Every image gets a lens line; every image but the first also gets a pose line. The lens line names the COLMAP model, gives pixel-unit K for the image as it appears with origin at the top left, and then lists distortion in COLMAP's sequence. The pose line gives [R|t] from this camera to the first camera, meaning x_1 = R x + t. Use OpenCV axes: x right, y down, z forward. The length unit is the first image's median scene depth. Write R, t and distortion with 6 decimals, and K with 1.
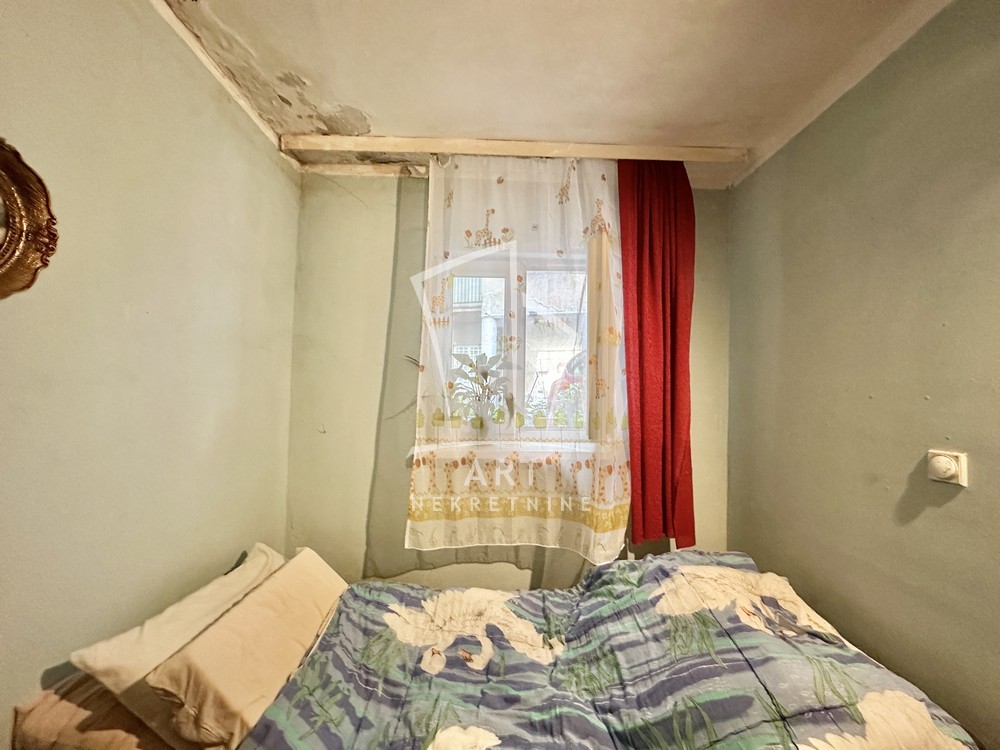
lens RADIAL K [[400.2, 0, 499.7], [0, 400.2, 372.8], [0, 0, 1]] dist [-0.003865, -0.000200]
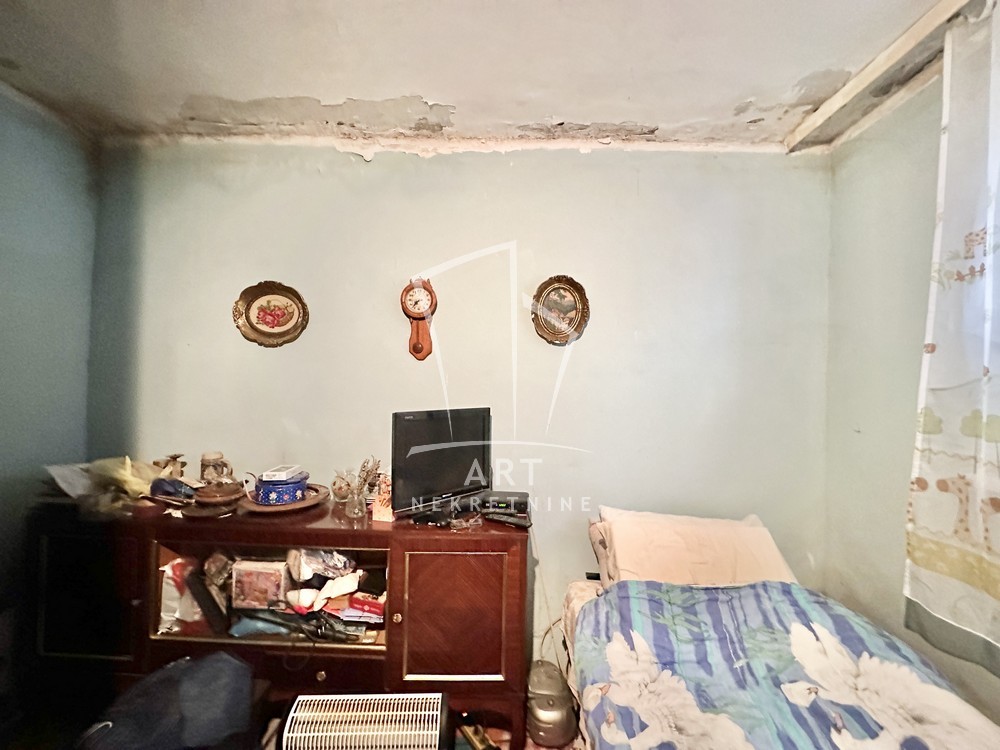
lens RADIAL K [[400.2, 0, 500.6], [0, 400.2, 374.5], [0, 0, 1]] dist [-0.003865, -0.000200]
pose [[-0.042847, -0.024252, -0.998787, 0.696640], [0.026130, 0.999336, -0.025386, 0.036943], [0.998740, -0.027186, -0.042185, 0.383539]]
